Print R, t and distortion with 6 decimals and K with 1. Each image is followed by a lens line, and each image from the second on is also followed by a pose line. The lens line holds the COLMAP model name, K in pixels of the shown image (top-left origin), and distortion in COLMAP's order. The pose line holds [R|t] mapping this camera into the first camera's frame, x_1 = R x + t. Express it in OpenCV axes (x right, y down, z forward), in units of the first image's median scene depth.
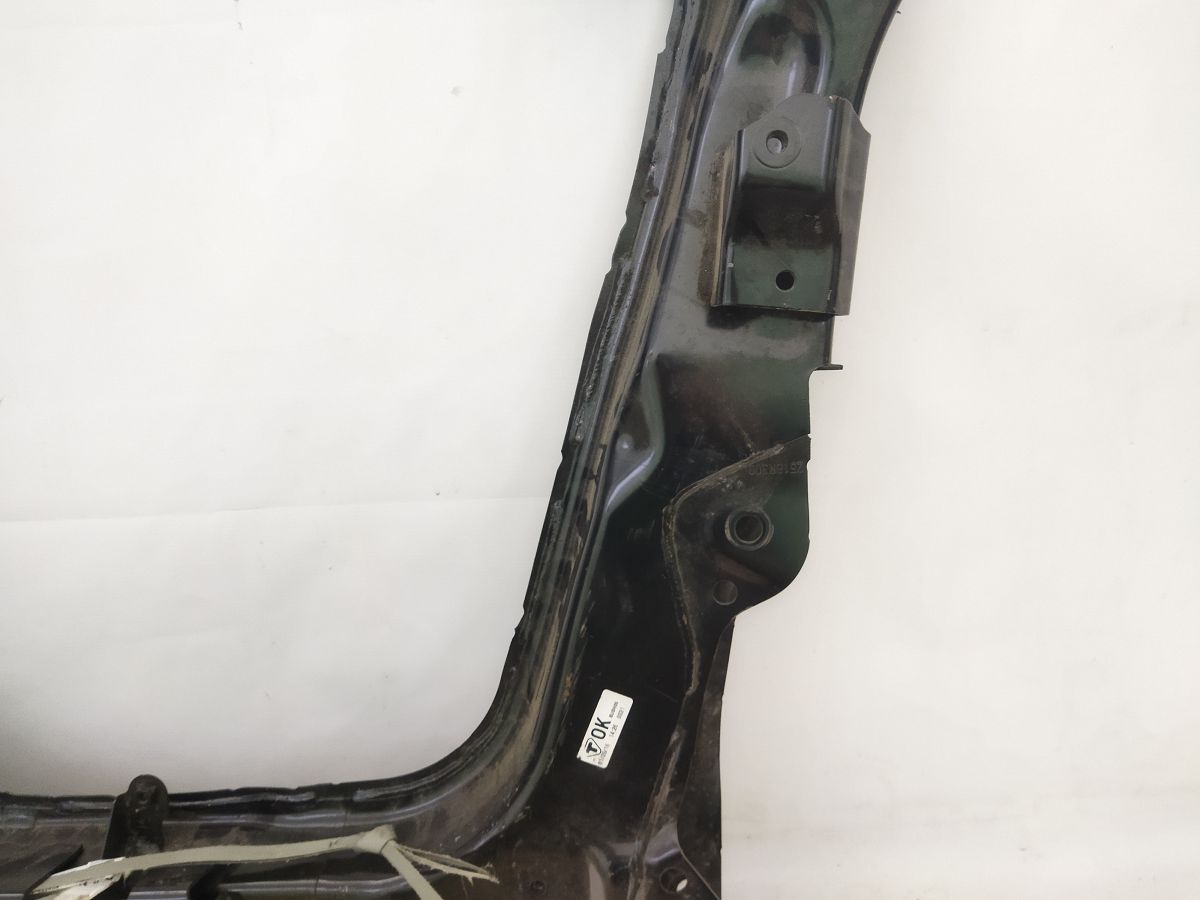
lens RADIAL K [[948.5, 0, 607.6], [0, 948.5, 439.5], [0, 0, 1]] dist [0.035177, -0.050294]
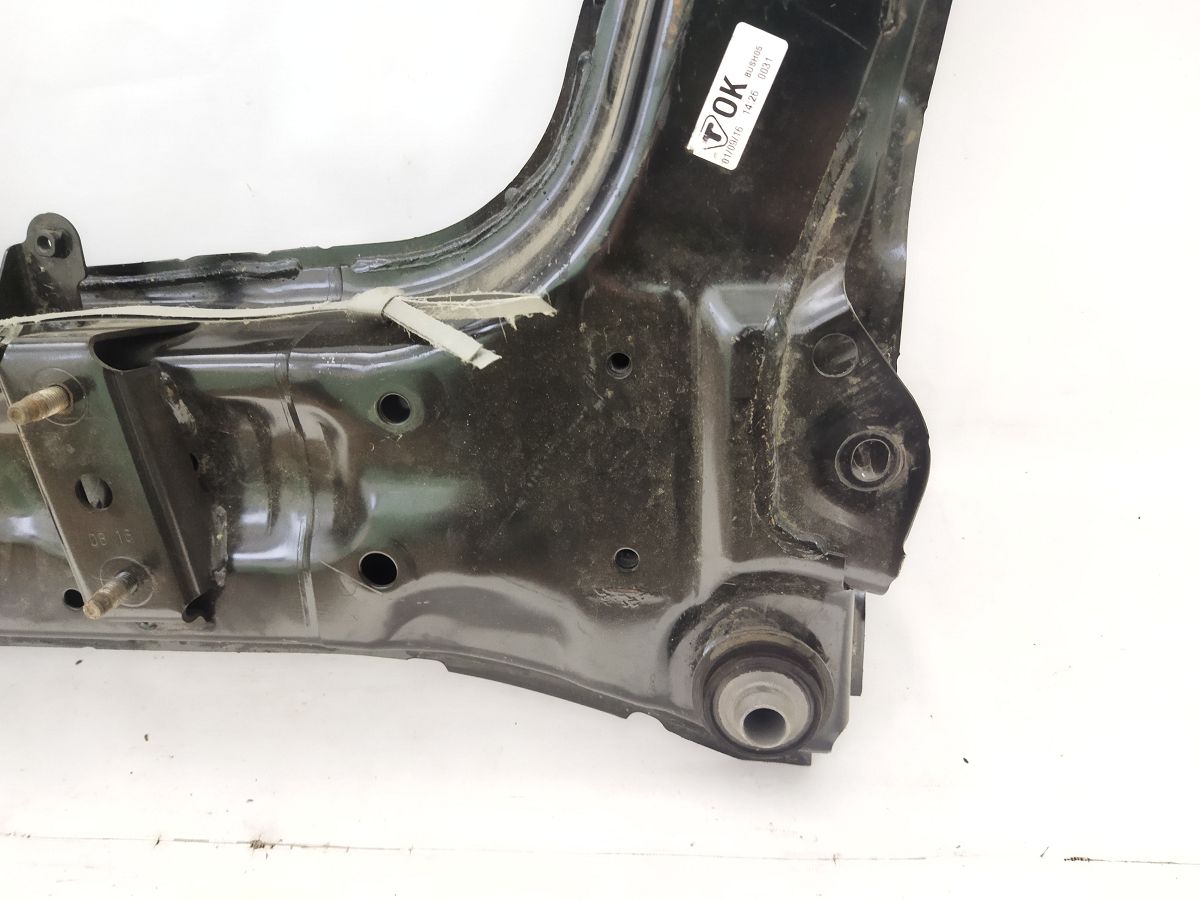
lens RADIAL K [[948.5, 0, 598.9], [0, 948.5, 453.2], [0, 0, 1]] dist [0.035177, -0.050294]
pose [[0.994926, 0.036133, -0.093896, -0.024213], [-0.014030, 0.973991, 0.226150, 0.385348], [0.099625, -0.223686, 0.969556, 0.365330]]
